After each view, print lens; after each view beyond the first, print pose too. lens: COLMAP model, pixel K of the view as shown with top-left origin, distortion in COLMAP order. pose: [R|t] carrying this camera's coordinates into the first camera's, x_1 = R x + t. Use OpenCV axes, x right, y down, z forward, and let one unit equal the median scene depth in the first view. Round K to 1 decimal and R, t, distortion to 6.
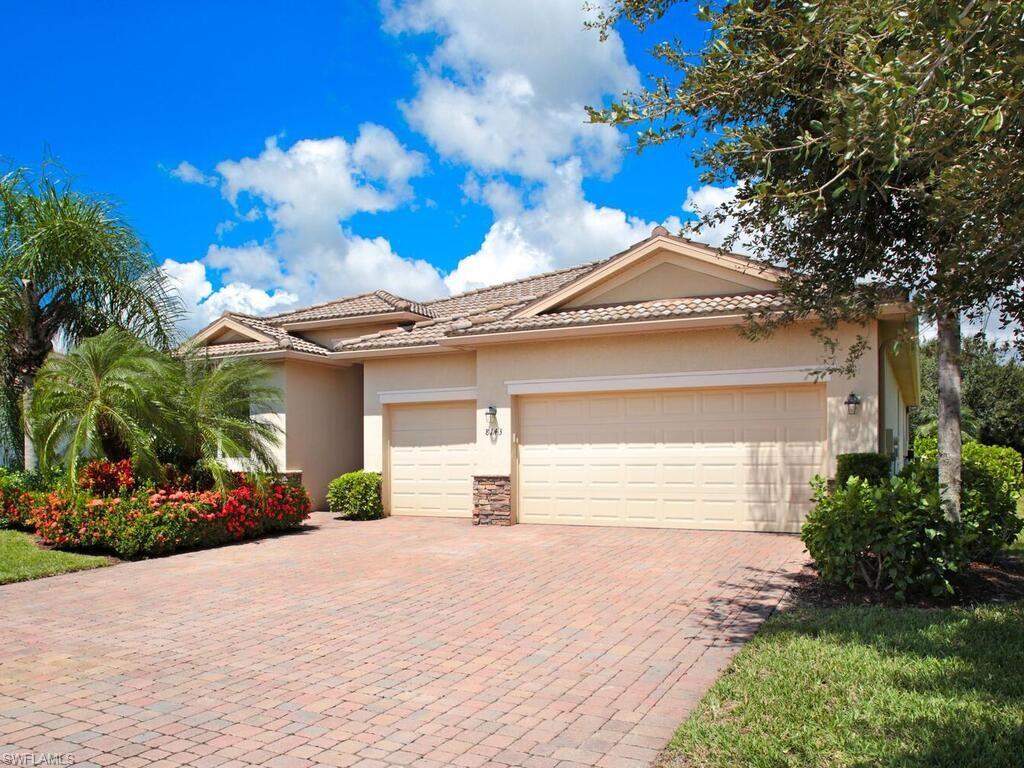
lens RADIAL K [[703.3, 0, 512.0], [0, 703.3, 384.0], [0, 0, 1]] dist [-0.003056, -0.003779]
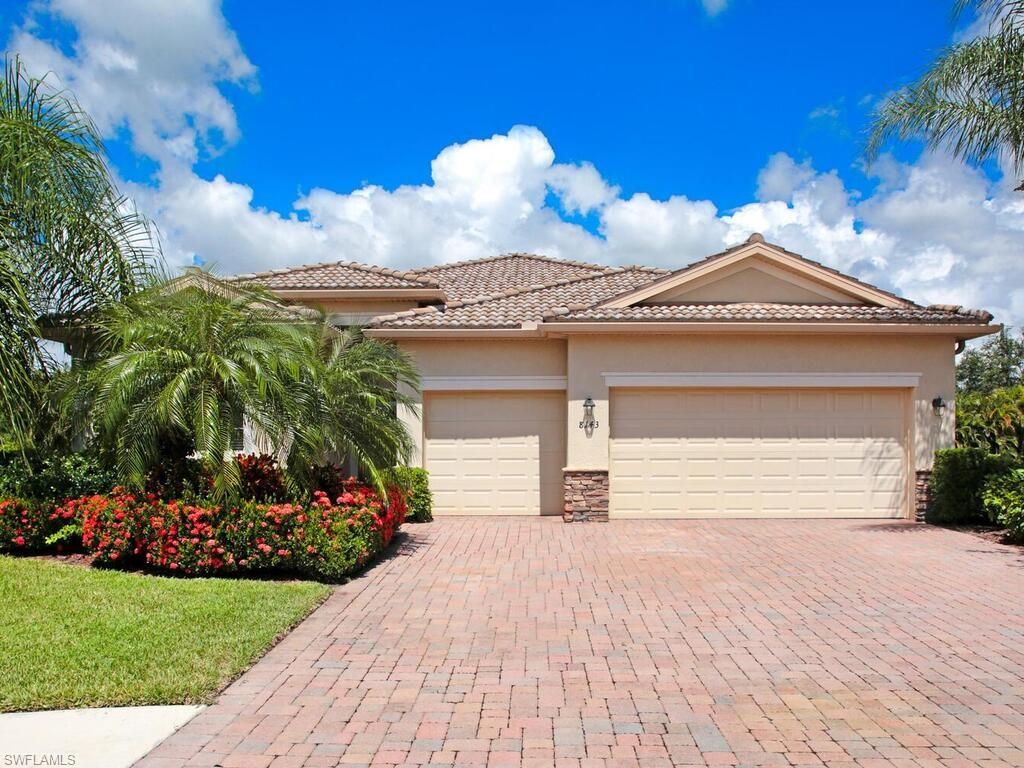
lens RADIAL K [[703.3, 0, 512.0], [0, 703.3, 384.0], [0, 0, 1]] dist [-0.003056, -0.003779]
pose [[0.911980, 0.041791, 0.408100, -0.519161], [-0.043654, 0.999035, -0.004750, 0.021873], [-0.407905, -0.013483, 0.912925, 0.169416]]
